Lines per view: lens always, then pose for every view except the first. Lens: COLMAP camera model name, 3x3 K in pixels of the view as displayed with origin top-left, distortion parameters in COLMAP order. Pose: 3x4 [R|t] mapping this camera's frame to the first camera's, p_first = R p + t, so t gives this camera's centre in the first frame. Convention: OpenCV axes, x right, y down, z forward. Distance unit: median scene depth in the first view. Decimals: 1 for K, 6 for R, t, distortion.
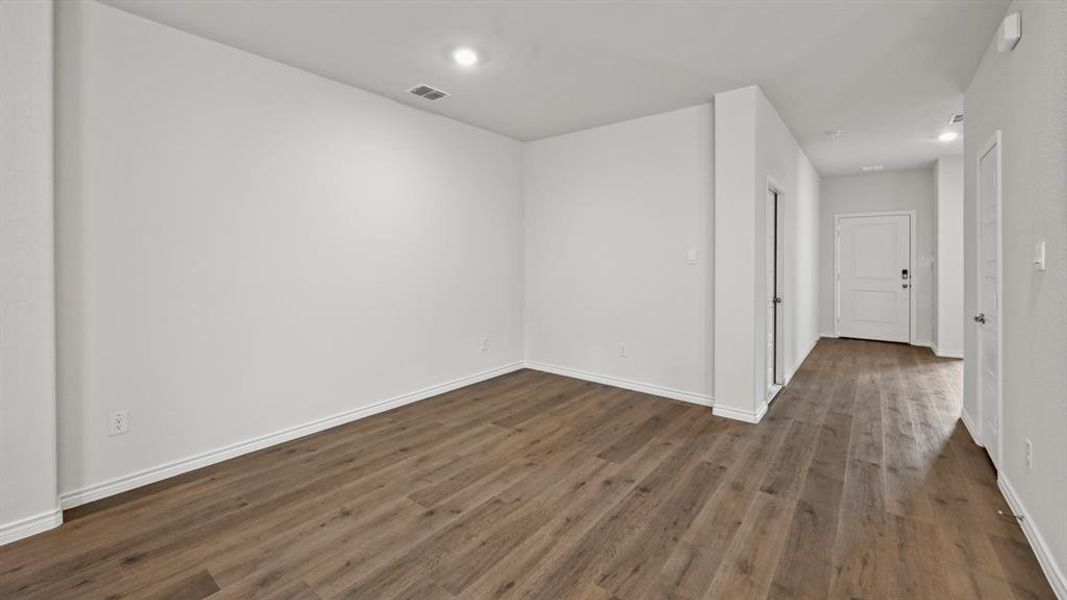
lens RADIAL K [[421.8, 0, 530.5], [0, 421.8, 263.8], [0, 0, 1]] dist [-0.001276, 0.000066]
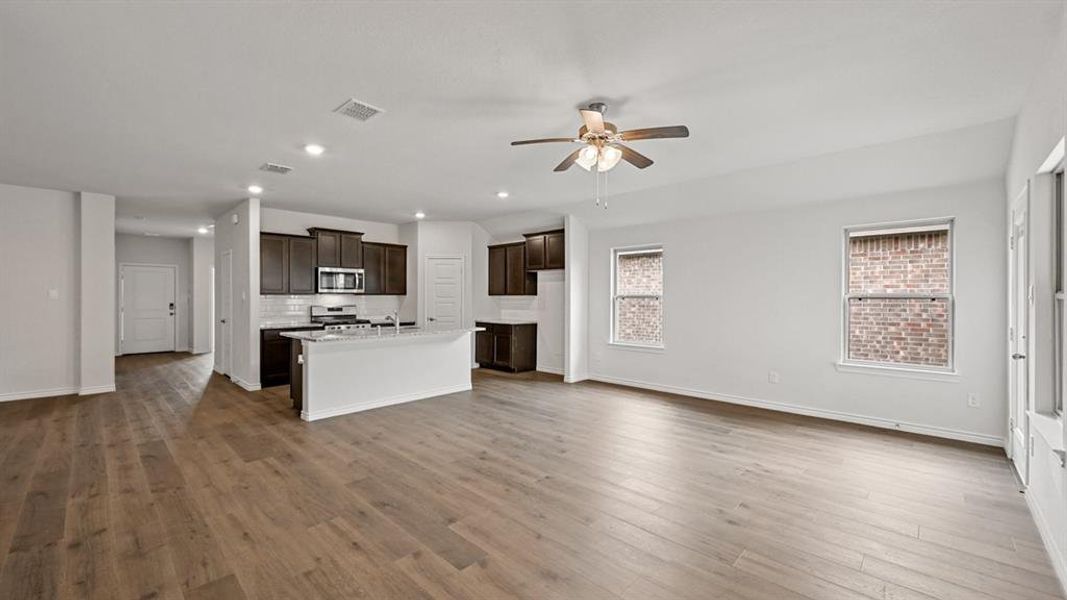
lens RADIAL K [[421.8, 0, 537.7], [0, 421.8, 299.0], [0, 0, 1]] dist [-0.001276, 0.000066]
pose [[0.071099, 0.000598, 0.997469, -1.382326], [0.004746, 0.999988, -0.000938, 0.015961], [-0.997458, 0.004800, 0.071096, -1.106281]]
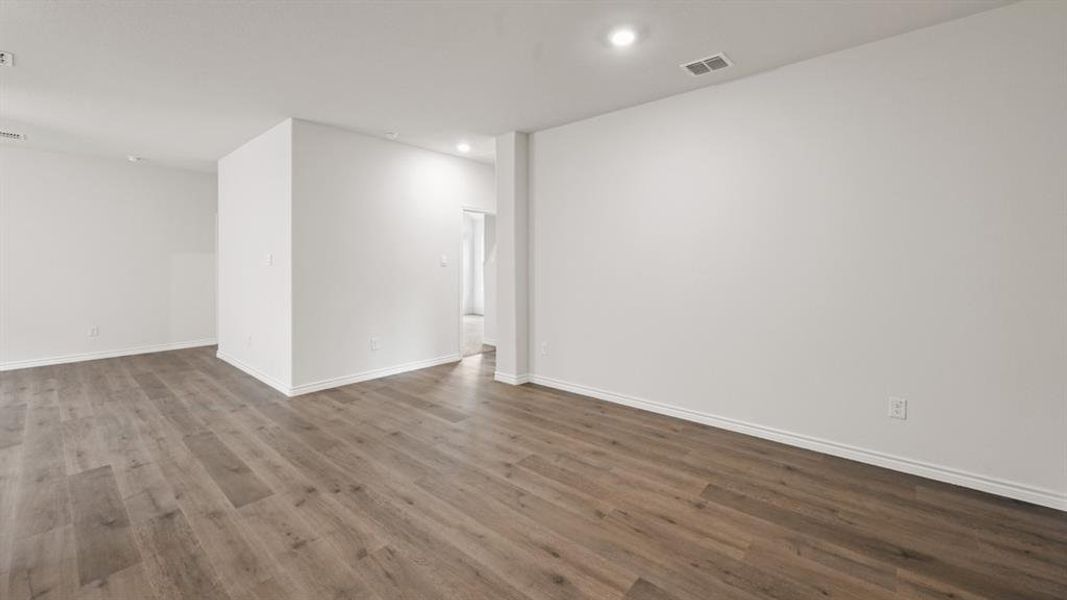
lens RADIAL K [[421.8, 0, 545.7], [0, 421.8, 266.0], [0, 0, 1]] dist [-0.001276, 0.000066]
pose [[-0.011655, 0.006416, -0.999911, 0.840672], [-0.009938, 0.999929, 0.006532, -0.003779], [0.999883, 0.010013, -0.011591, 0.941105]]
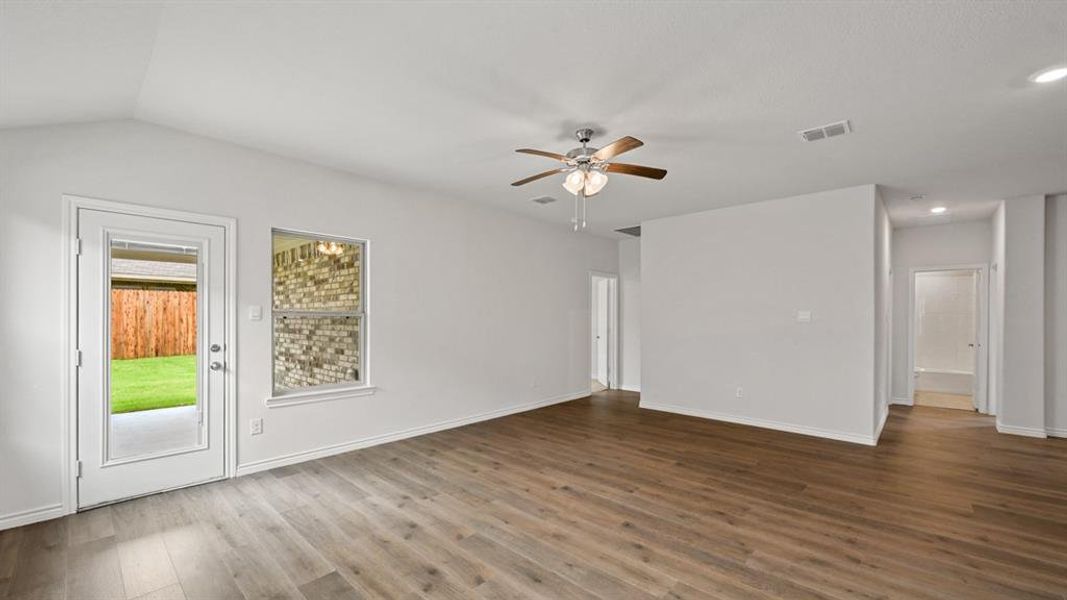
lens RADIAL K [[421.8, 0, 541.0], [0, 421.8, 311.3], [0, 0, 1]] dist [-0.001276, 0.000066]
pose [[-0.050082, -0.014114, -0.998645, 1.020295], [-0.011740, 0.999839, -0.013543, 0.012221], [0.998676, 0.011046, -0.050239, -1.250900]]
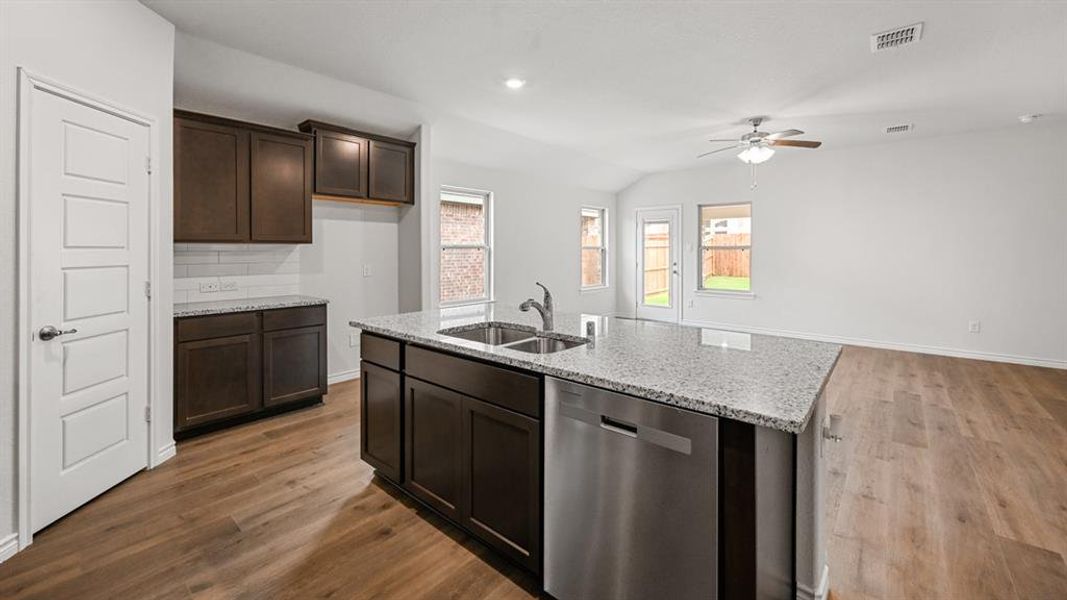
lens RADIAL K [[421.8, 0, 532.7], [0, 421.8, 248.0], [0, 0, 1]] dist [-0.001276, 0.000066]
pose [[-0.999485, 0.000721, 0.032096, 0.659809], [0.000862, 0.999990, 0.004363, -0.002295], [-0.032092, 0.004388, -0.999475, 0.577442]]
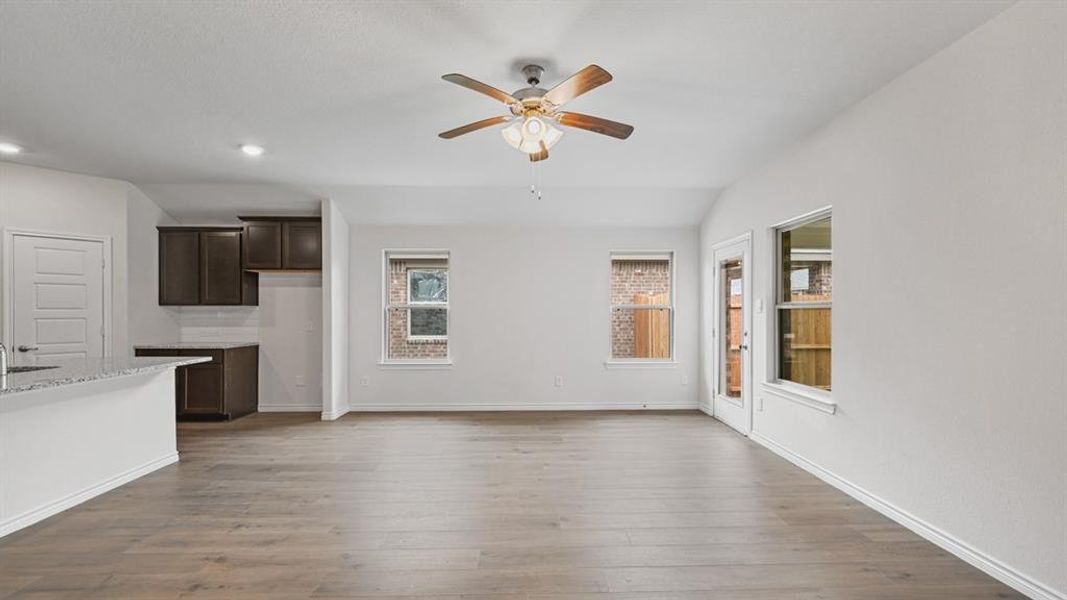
lens RADIAL K [[421.8, 0, 537.4], [0, 421.8, 311.6], [0, 0, 1]] dist [-0.001276, 0.000066]
pose [[-0.652272, 0.001249, 0.757984, -0.930958], [0.007098, 0.999965, 0.004460, 0.017953], [-0.757952, 0.008290, -0.652258, -0.581111]]
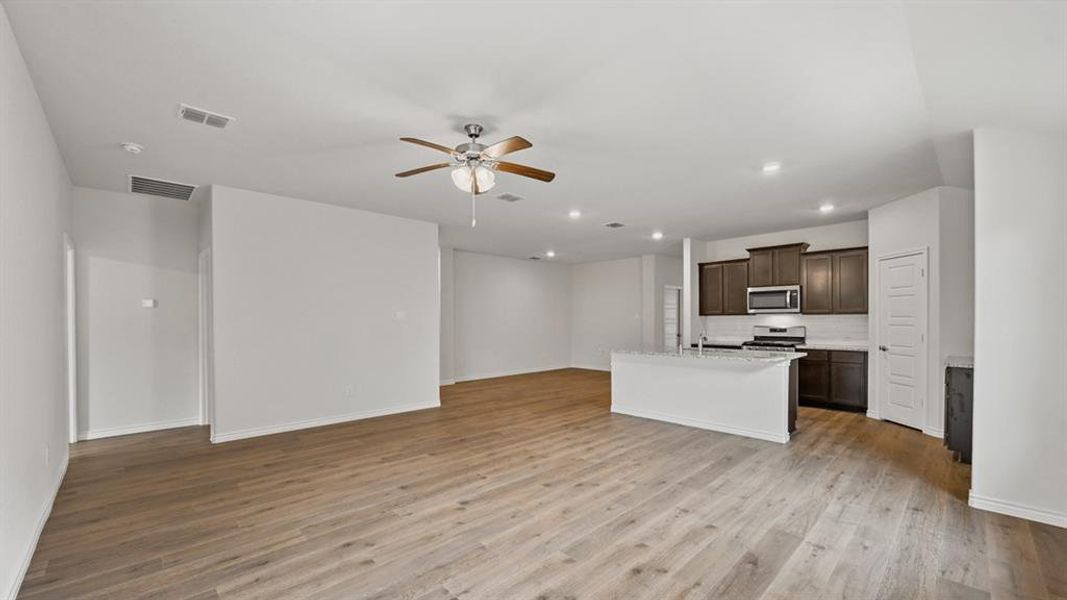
lens RADIAL K [[421.8, 0, 538.1], [0, 421.8, 325.0], [0, 0, 1]] dist [-0.001276, 0.000066]
pose [[0.994125, 0.002253, -0.108211, 0.097809], [-0.001433, 0.999970, 0.007653, 0.024199], [0.108225, -0.007453, 0.994098, -2.336013]]
